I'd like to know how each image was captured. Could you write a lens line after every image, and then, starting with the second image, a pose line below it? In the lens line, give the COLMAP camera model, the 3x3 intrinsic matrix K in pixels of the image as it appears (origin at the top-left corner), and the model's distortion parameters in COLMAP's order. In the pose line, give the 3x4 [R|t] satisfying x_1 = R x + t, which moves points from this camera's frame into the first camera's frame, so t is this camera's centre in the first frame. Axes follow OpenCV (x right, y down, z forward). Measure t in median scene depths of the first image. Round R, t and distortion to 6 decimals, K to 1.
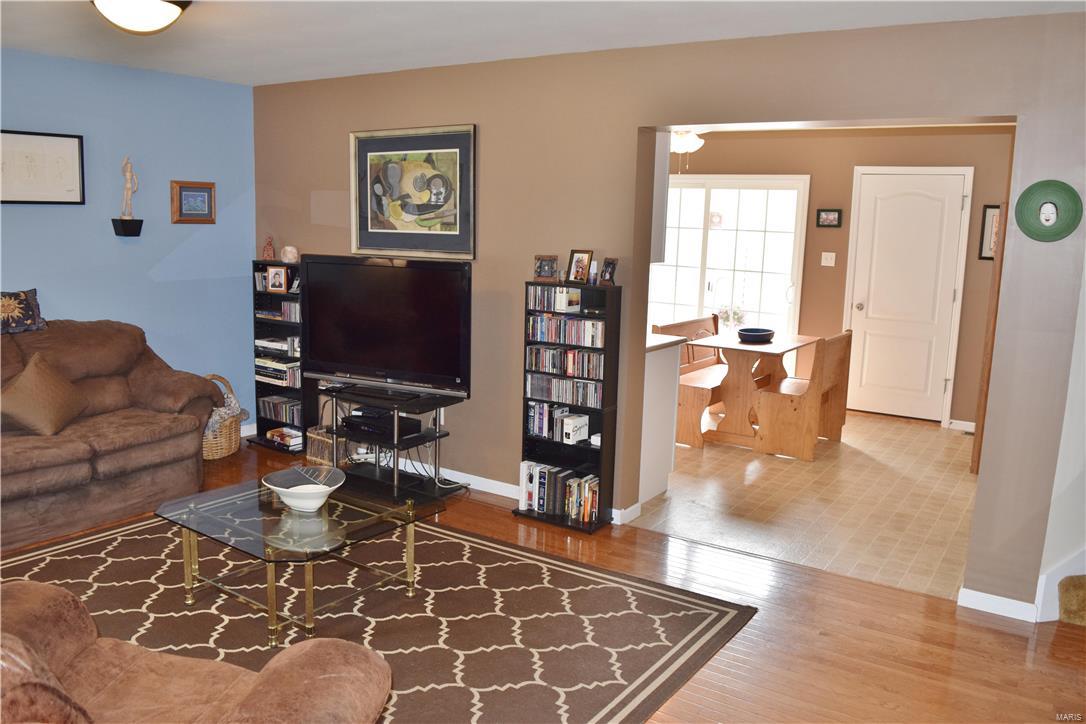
lens RADIAL K [[858.7, 0, 543.0], [0, 858.7, 362.0], [0, 0, 1]] dist [-0.082941, 0.010601]
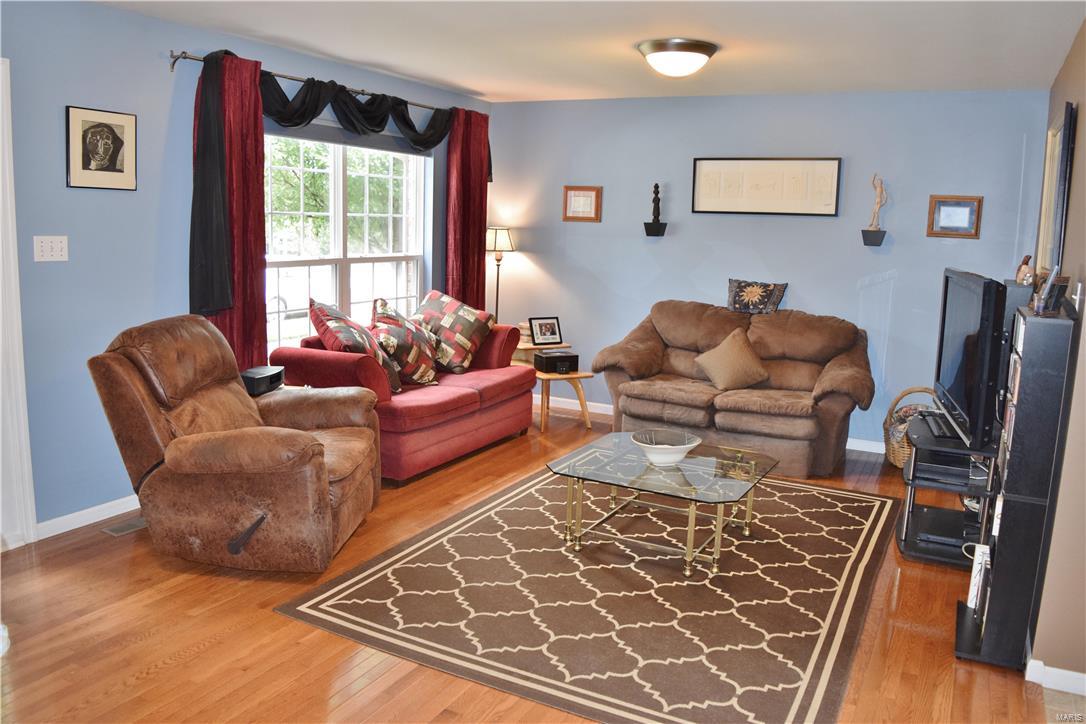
lens RADIAL K [[858.7, 0, 543.0], [0, 858.7, 362.0], [0, 0, 1]] dist [-0.082941, 0.010601]
pose [[0.122637, 0.138280, -0.982771, 0.621122], [-0.190889, 0.975043, 0.113372, -0.048513], [0.973921, 0.173697, 0.145973, 0.483914]]
